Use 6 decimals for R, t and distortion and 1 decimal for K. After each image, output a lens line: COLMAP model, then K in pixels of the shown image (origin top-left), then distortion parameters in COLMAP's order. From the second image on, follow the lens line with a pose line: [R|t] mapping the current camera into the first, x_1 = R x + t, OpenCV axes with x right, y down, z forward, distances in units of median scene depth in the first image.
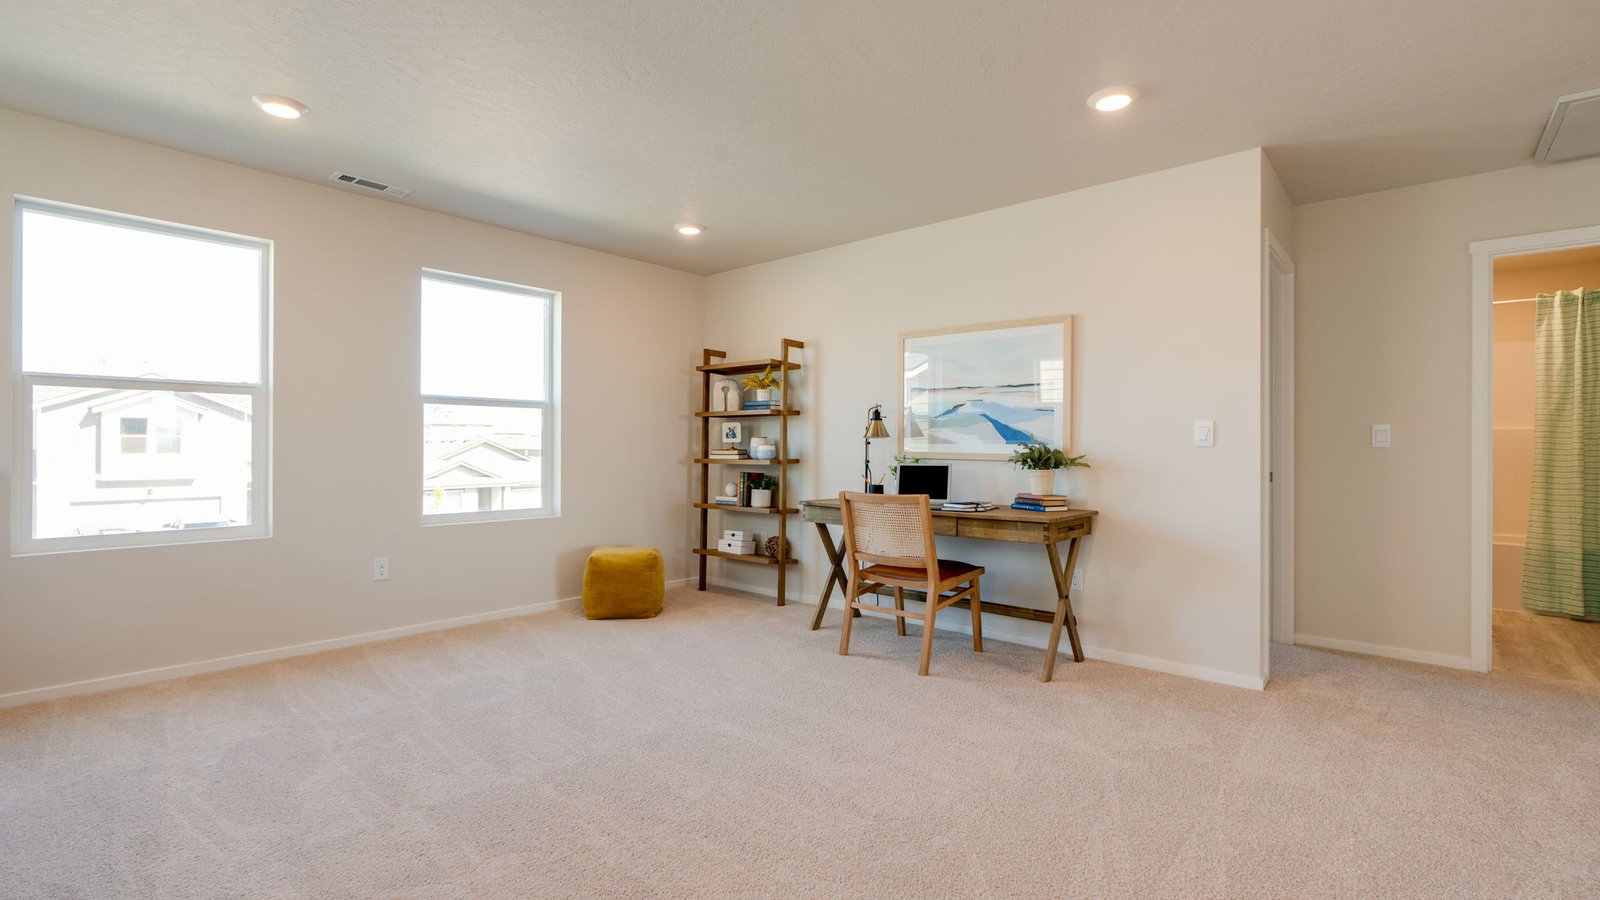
lens RADIAL K [[728.0, 0, 800.0], [0, 728.0, 450.0], [0, 0, 1]] dist [-0.002521, -0.000106]
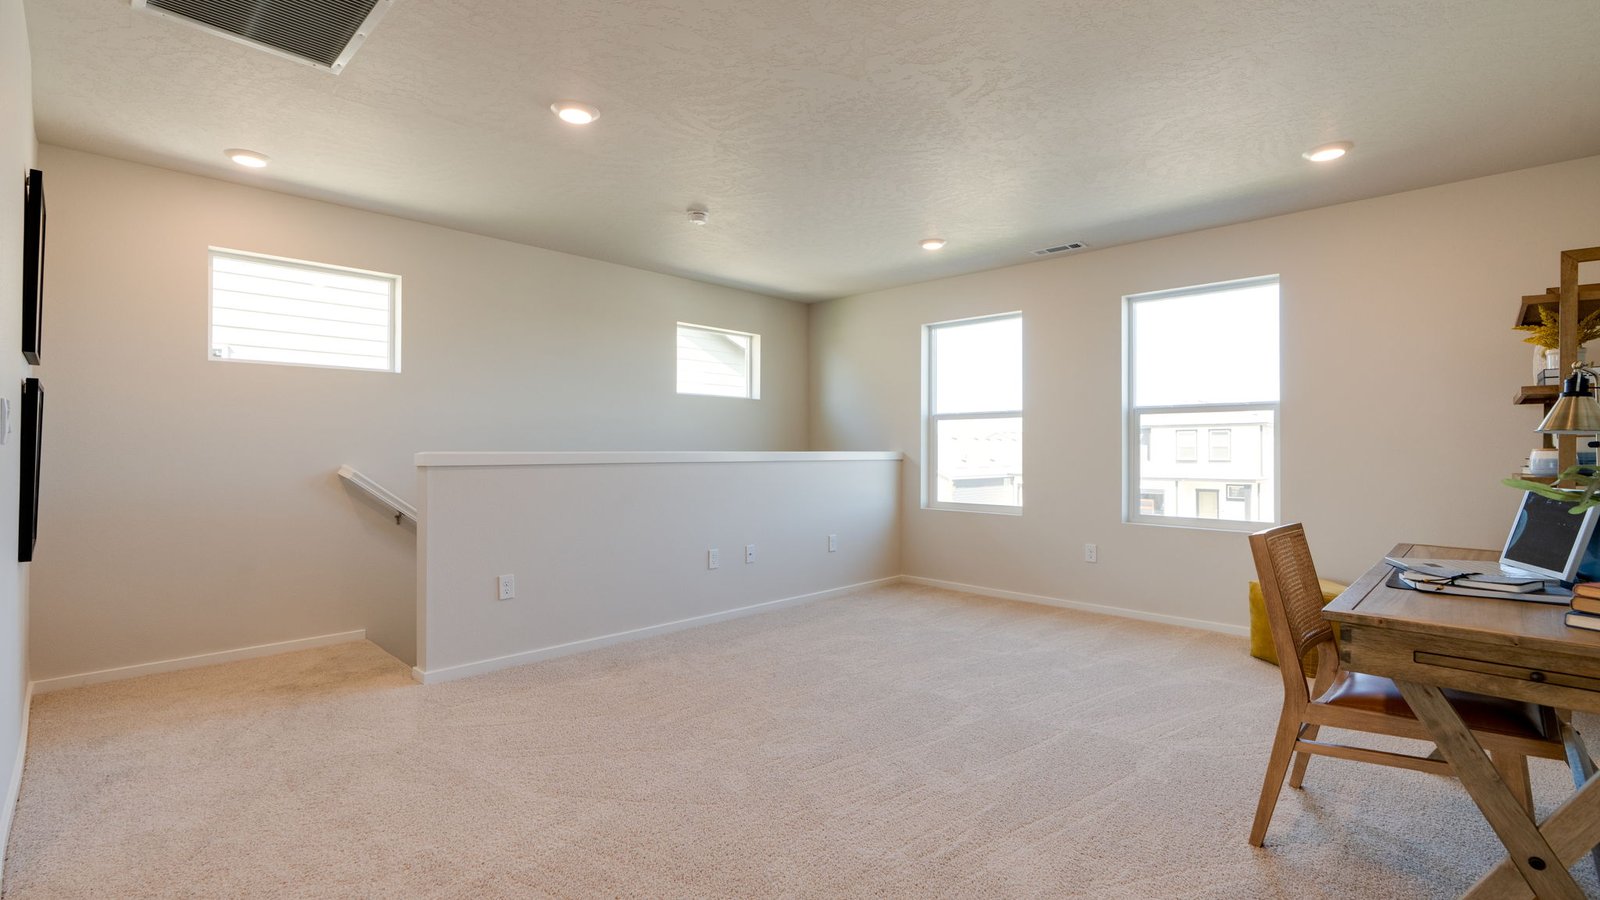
lens RADIAL K [[728.0, 0, 800.0], [0, 728.0, 450.0], [0, 0, 1]] dist [-0.002521, -0.000106]
pose [[-0.039648, -0.010821, -0.999155, 0.621239], [-0.013963, 0.999850, -0.010274, 0.009554], [0.999116, 0.013544, -0.039793, 0.523268]]
